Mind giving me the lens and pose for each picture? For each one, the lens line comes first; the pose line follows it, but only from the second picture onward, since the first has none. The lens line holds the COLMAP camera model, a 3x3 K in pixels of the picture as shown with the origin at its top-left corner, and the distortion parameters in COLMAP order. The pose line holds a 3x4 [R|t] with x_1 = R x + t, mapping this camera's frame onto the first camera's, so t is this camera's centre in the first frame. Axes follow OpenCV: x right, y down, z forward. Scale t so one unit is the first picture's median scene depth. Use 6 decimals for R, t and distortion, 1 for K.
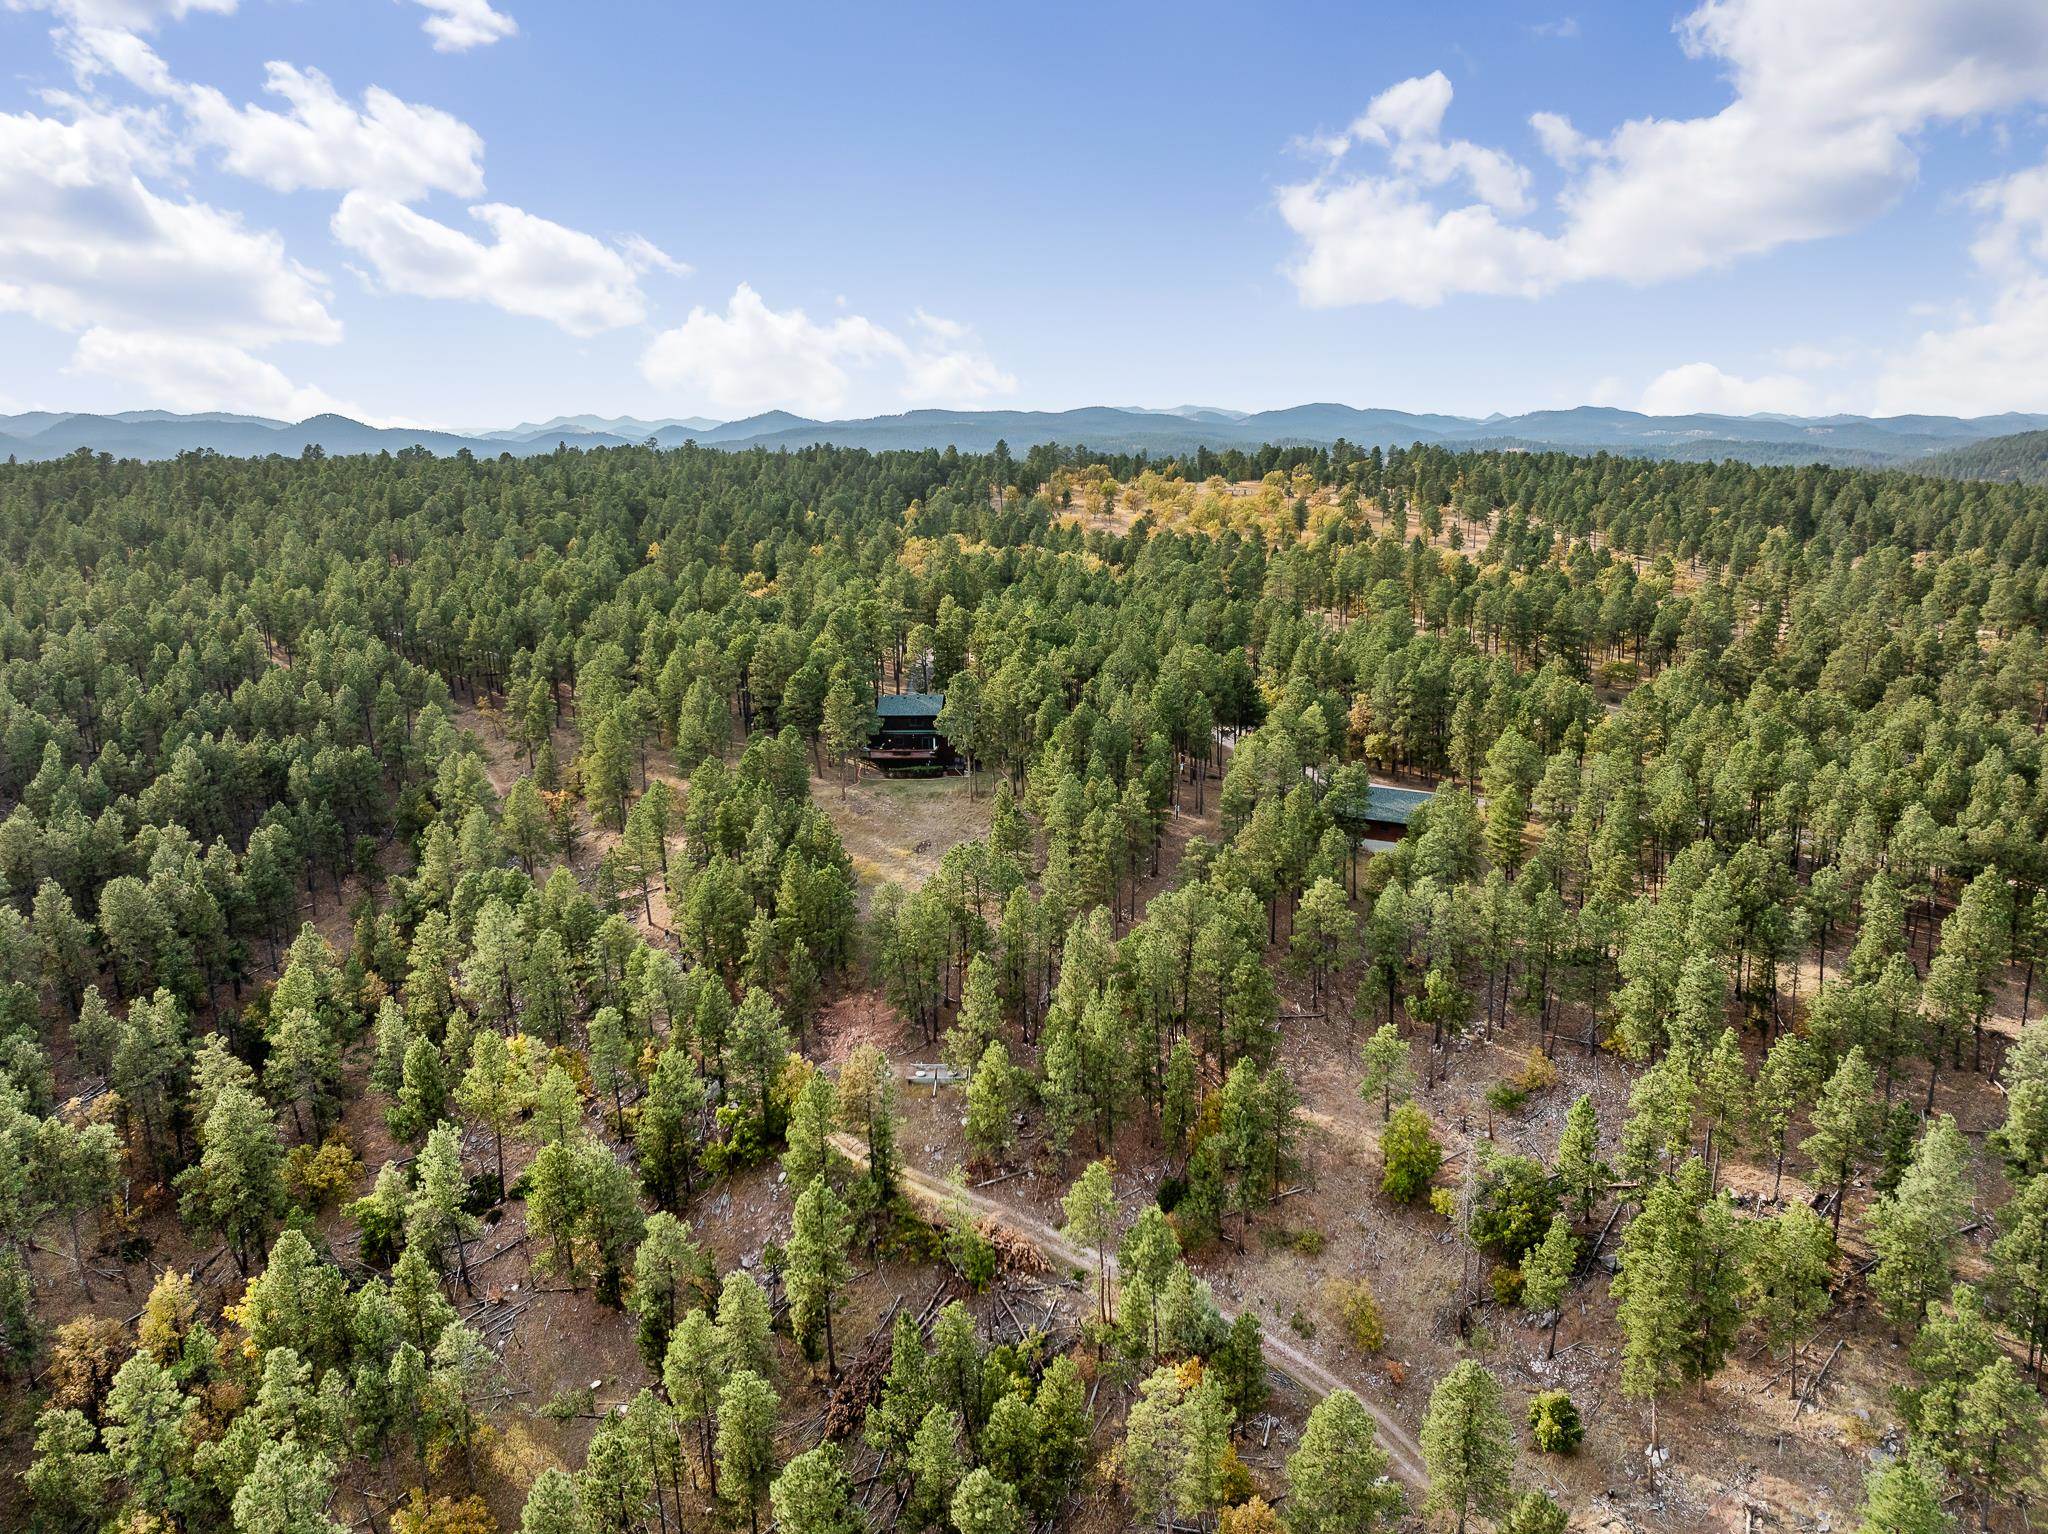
lens RADIAL K [[1539.8, 0, 1024.0], [0, 1539.8, 767.0], [0, 0, 1]] dist [-0.041660, 0.013280]
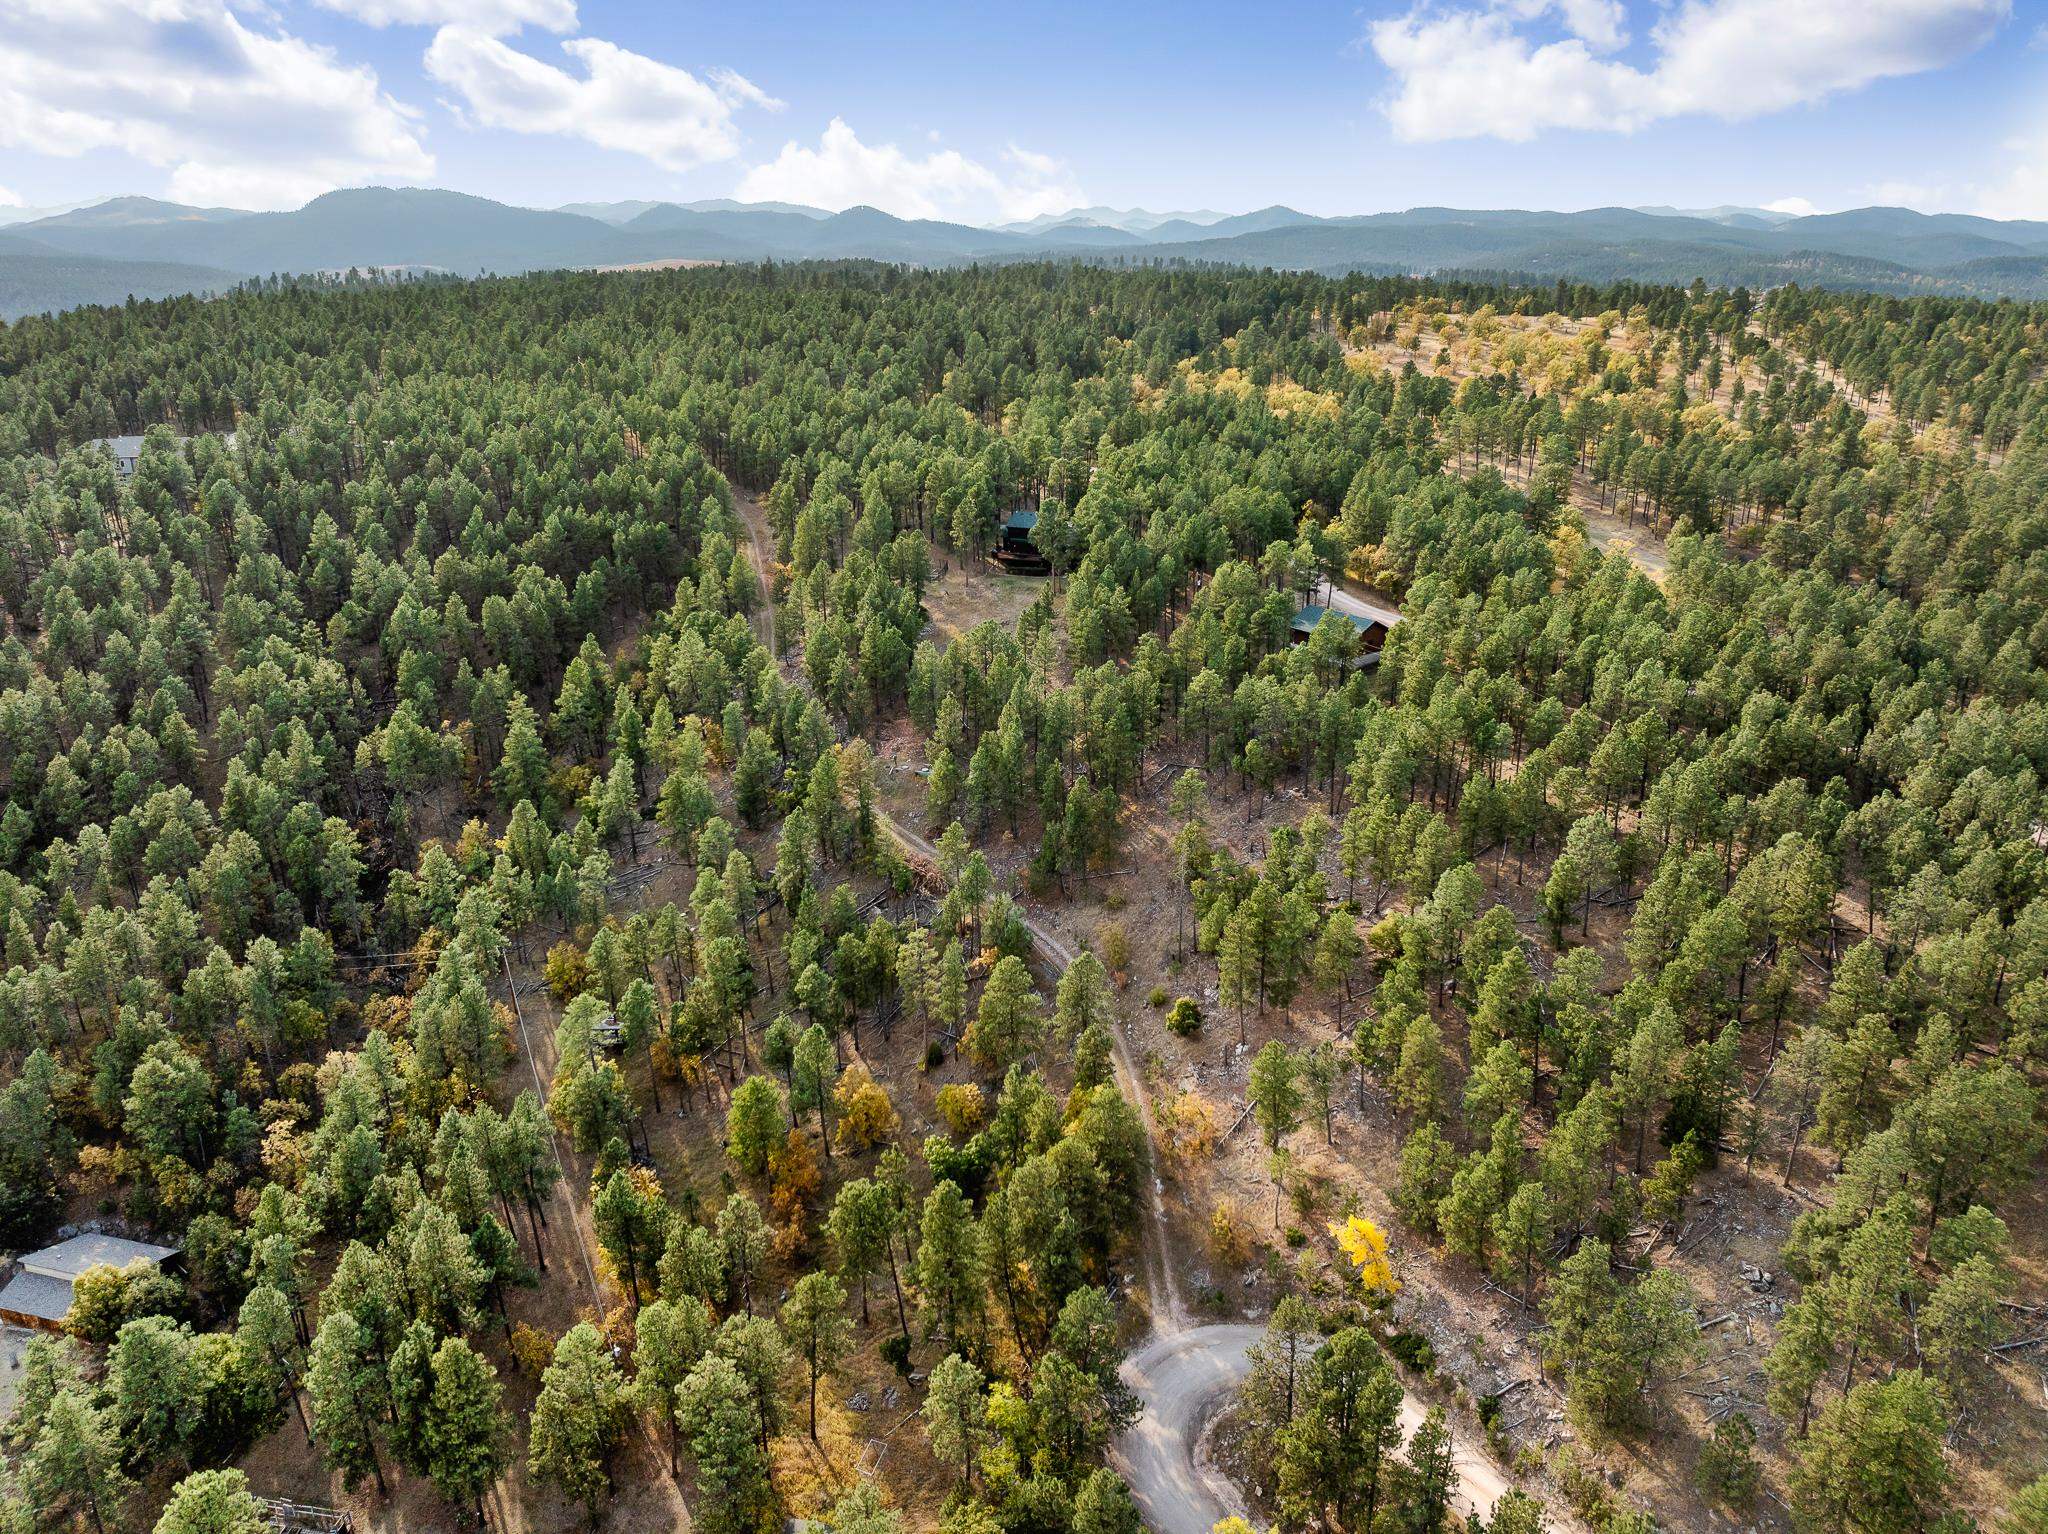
lens RADIAL K [[1539.8, 0, 1024.0], [0, 1539.8, 767.0], [0, 0, 1]] dist [-0.041660, 0.013280]
pose [[0.942106, 0.121628, -0.312480, 0.397596], [-0.079072, 0.986199, 0.145464, -0.024546], [0.325860, -0.112334, 0.938721, -0.309734]]
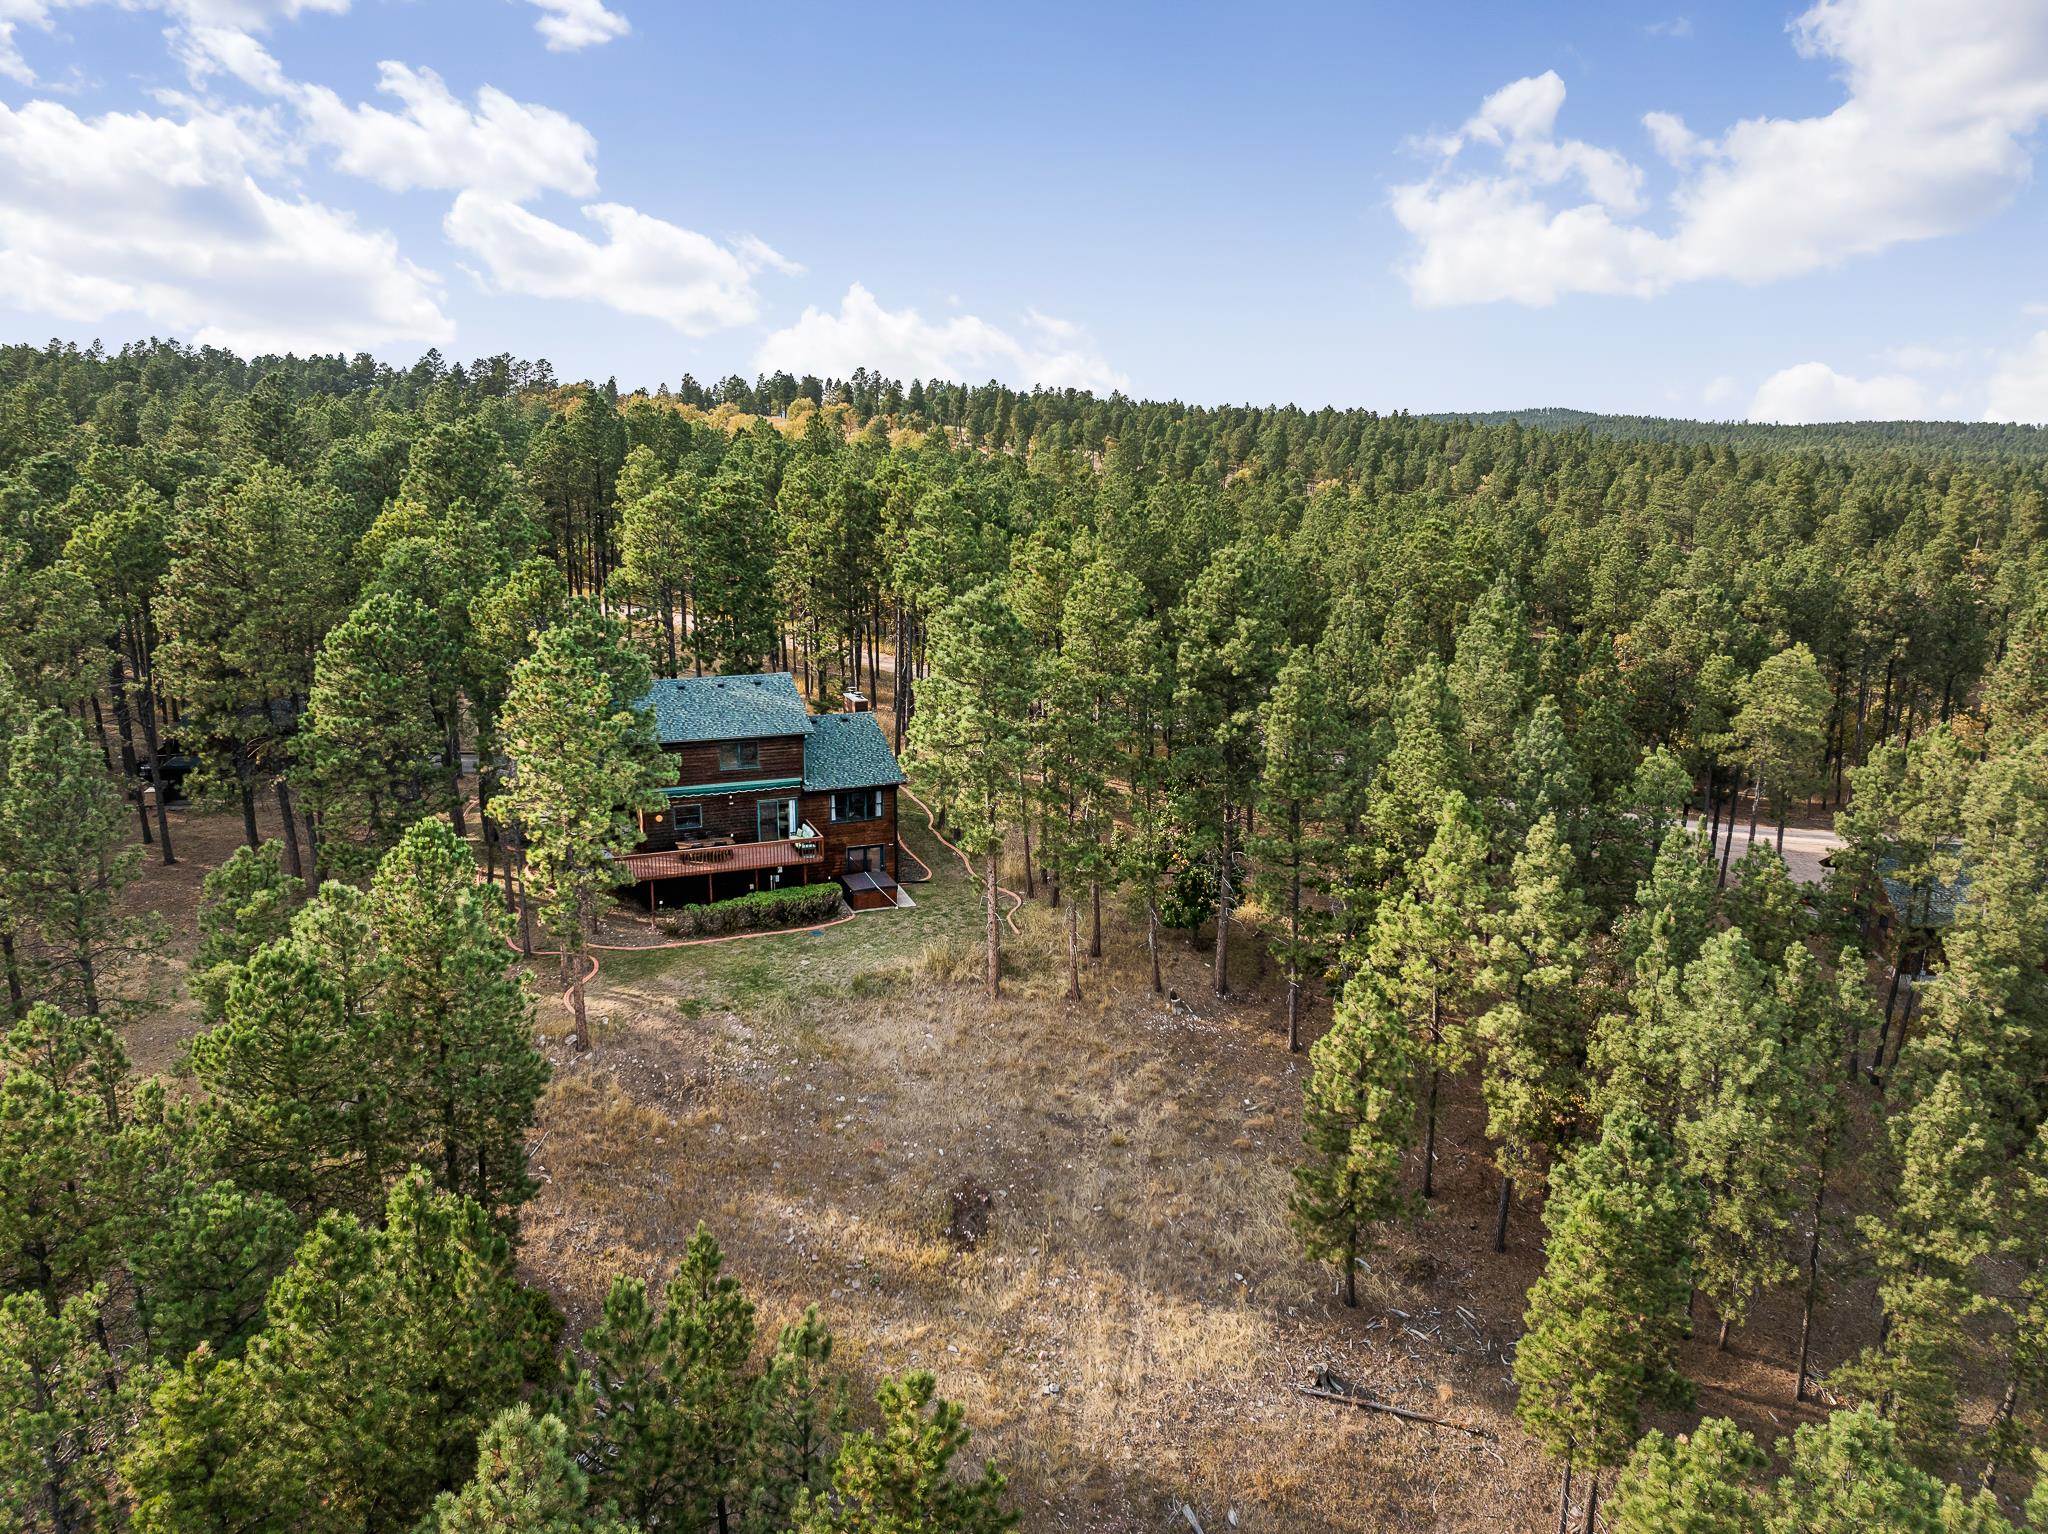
lens RADIAL K [[1459.5, 0, 1024.0], [0, 1459.5, 767.0], [0, 0, 1]] dist [-0.044166, -0.000710]
pose [[0.908983, -0.072804, 0.410427, -0.156000], [0.070773, 0.997289, 0.020162, -0.031995], [-0.410782, 0.010720, 0.911671, 0.750457]]
